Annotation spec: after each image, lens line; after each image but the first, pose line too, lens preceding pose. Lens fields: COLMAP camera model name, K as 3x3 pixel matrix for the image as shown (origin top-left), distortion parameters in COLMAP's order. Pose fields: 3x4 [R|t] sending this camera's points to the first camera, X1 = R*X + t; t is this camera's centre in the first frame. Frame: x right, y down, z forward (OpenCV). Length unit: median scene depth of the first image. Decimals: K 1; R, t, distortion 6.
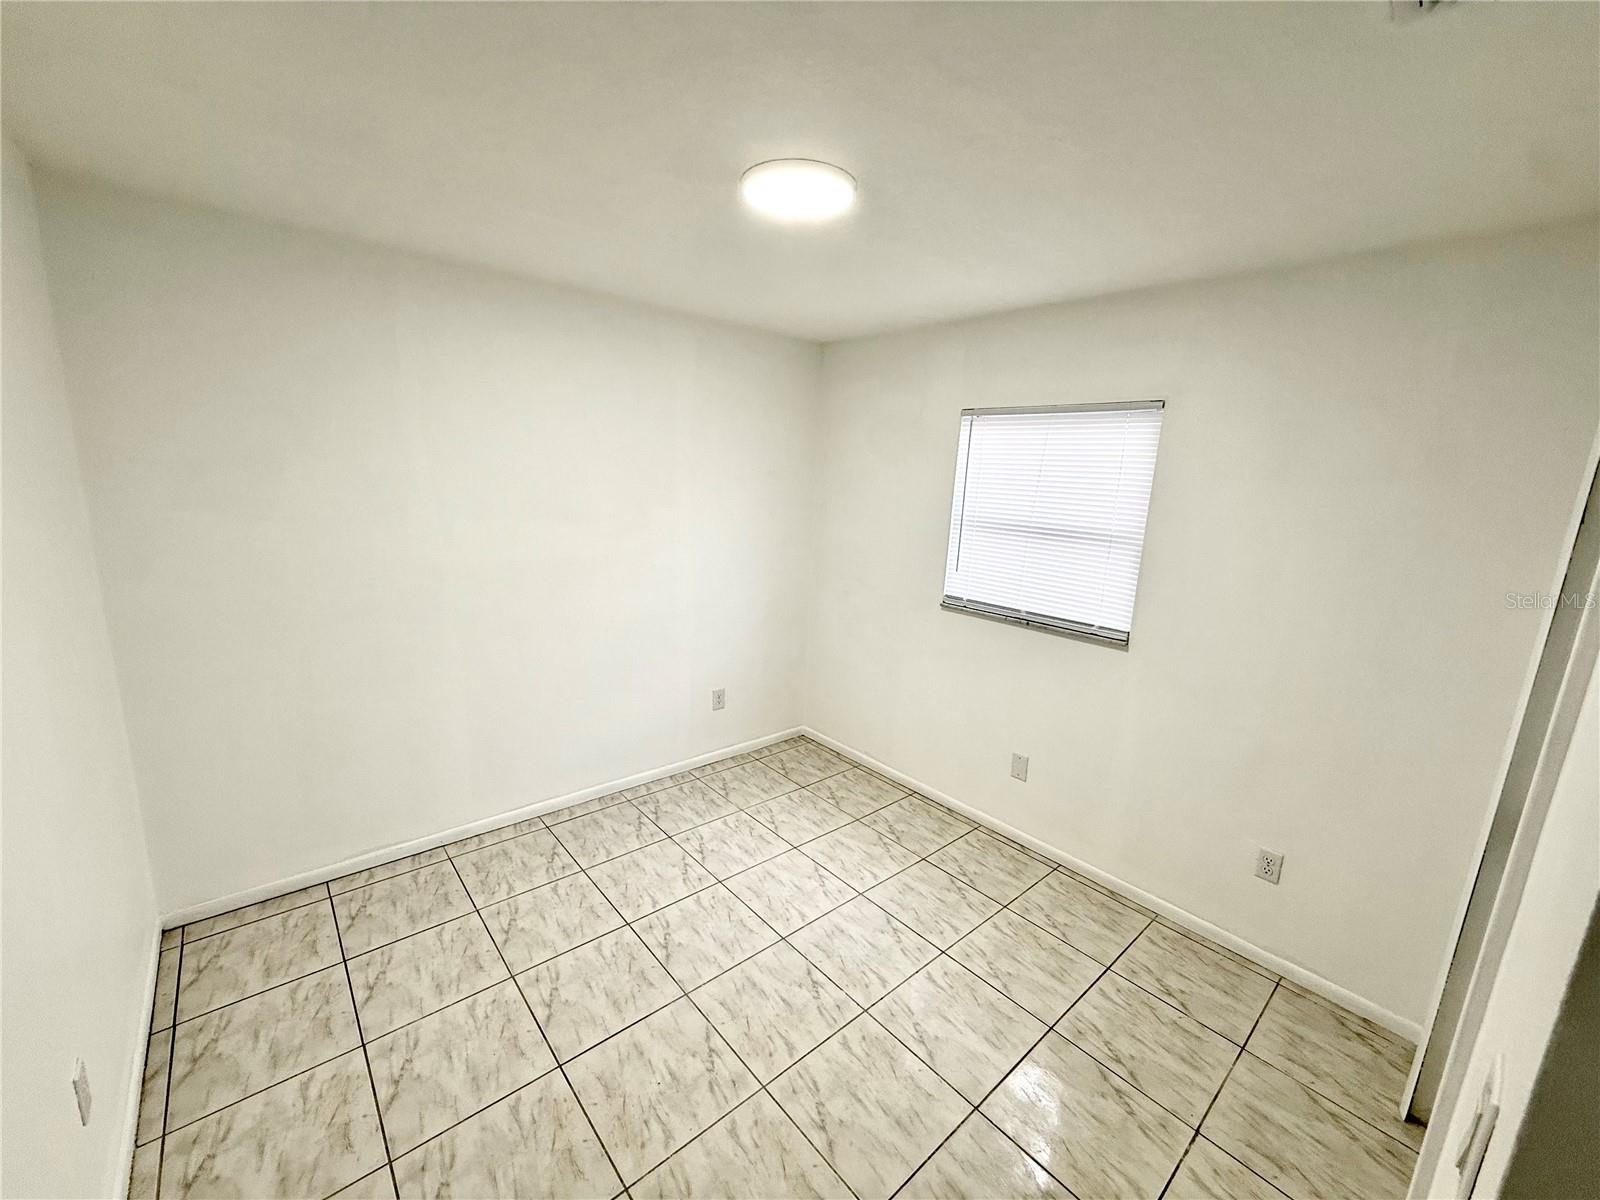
lens RADIAL K [[635.9, 0, 794.7], [0, 635.9, 582.7], [0, 0, 1]] dist [0.000908, -0.000309]
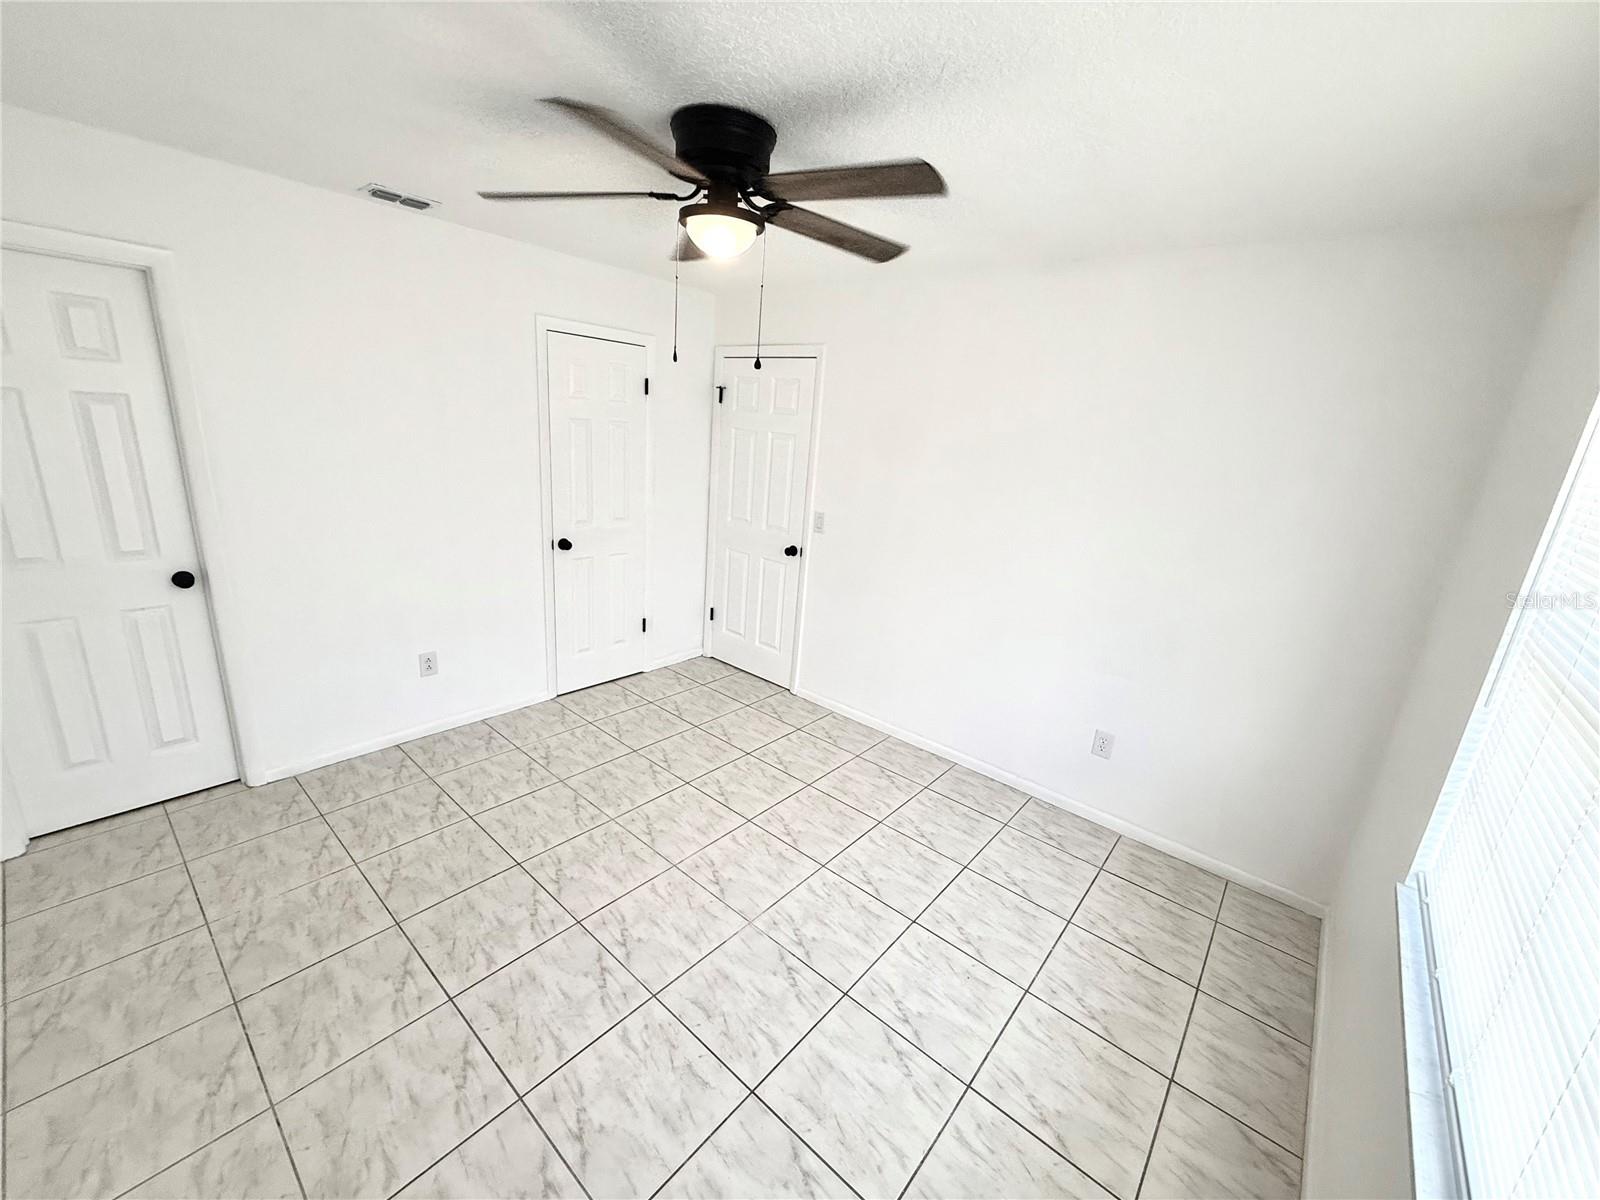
lens RADIAL K [[635.9, 0, 795.5], [0, 635.9, 582.6], [0, 0, 1]] dist [0.000908, -0.000309]
pose [[0.988639, -0.013214, 0.149728, 0.026855], [0.001139, 0.996759, 0.080441, 0.006634], [-0.150306, -0.079357, 0.985449, -0.030159]]
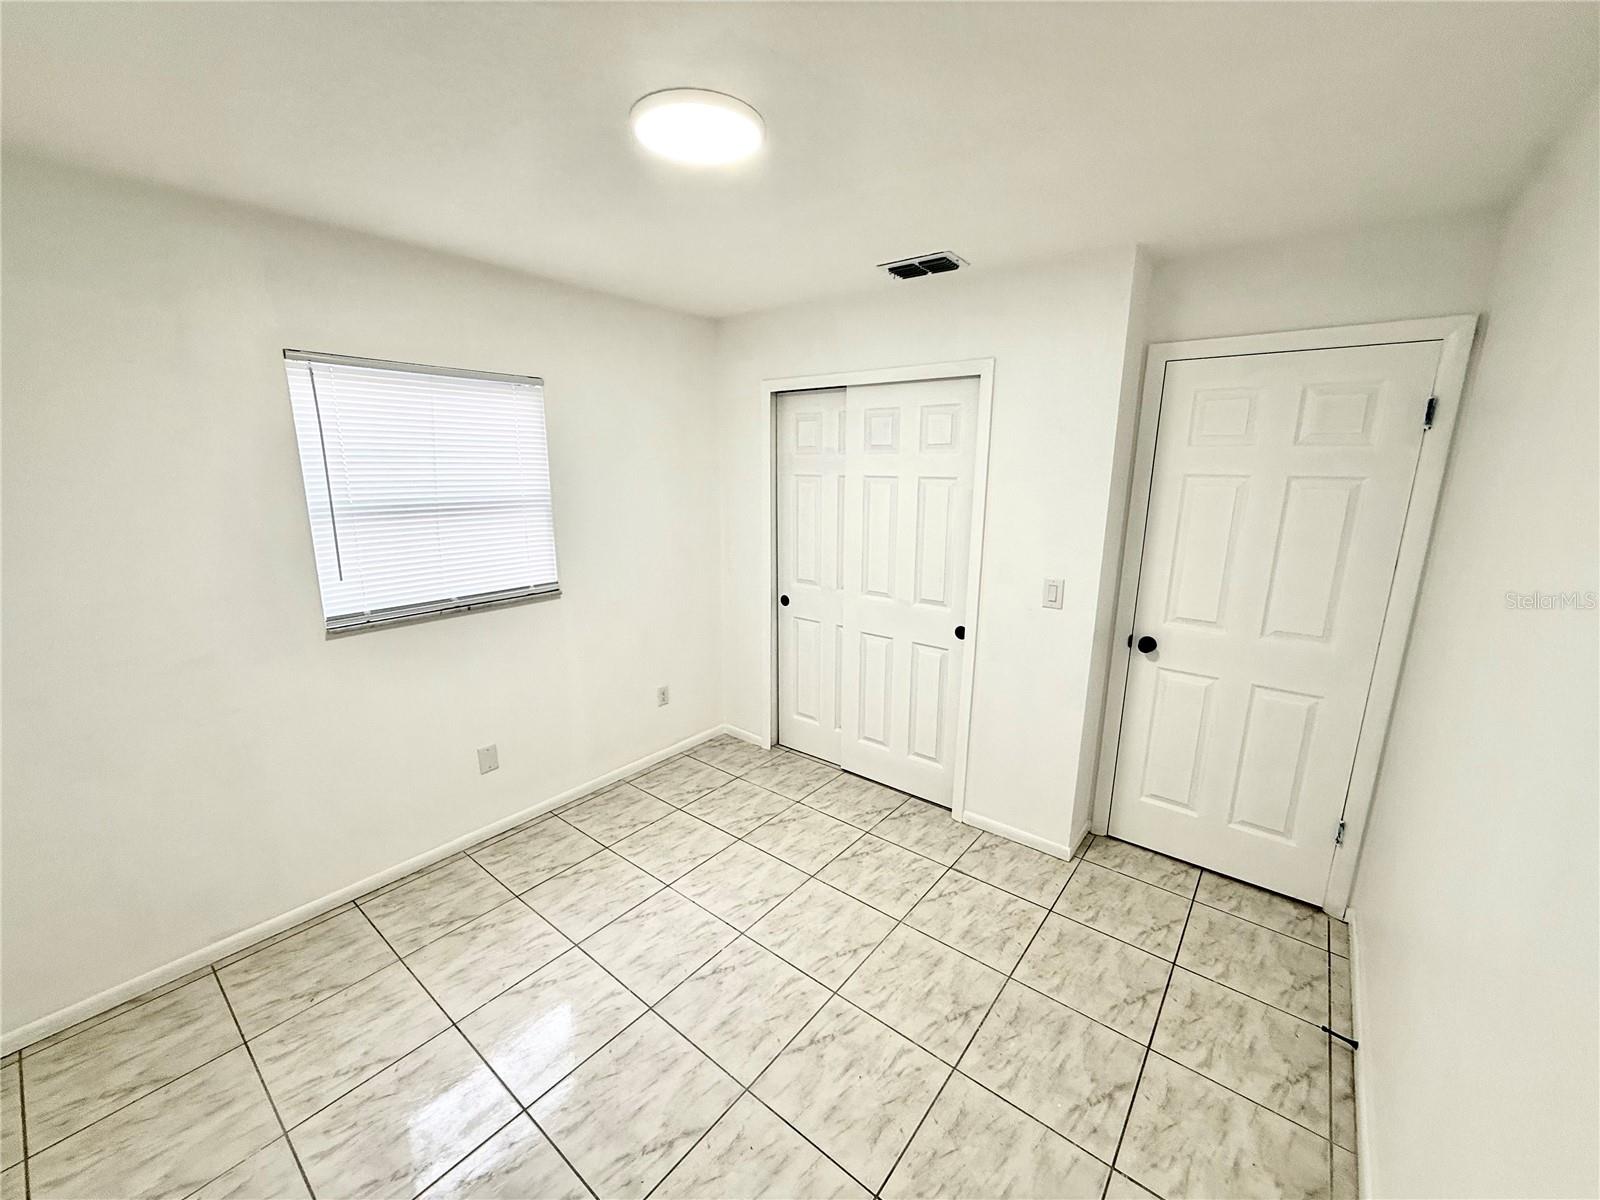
lens RADIAL K [[635.9, 0, 795.3], [0, 635.9, 598.5], [0, 0, 1]] dist [0.000908, -0.000309]
pose [[-0.169373, -0.257462, 0.951329, -1.200182], [0.152359, 0.946830, 0.283371, -0.285428], [-0.973704, 0.192939, -0.121141, 1.351080]]
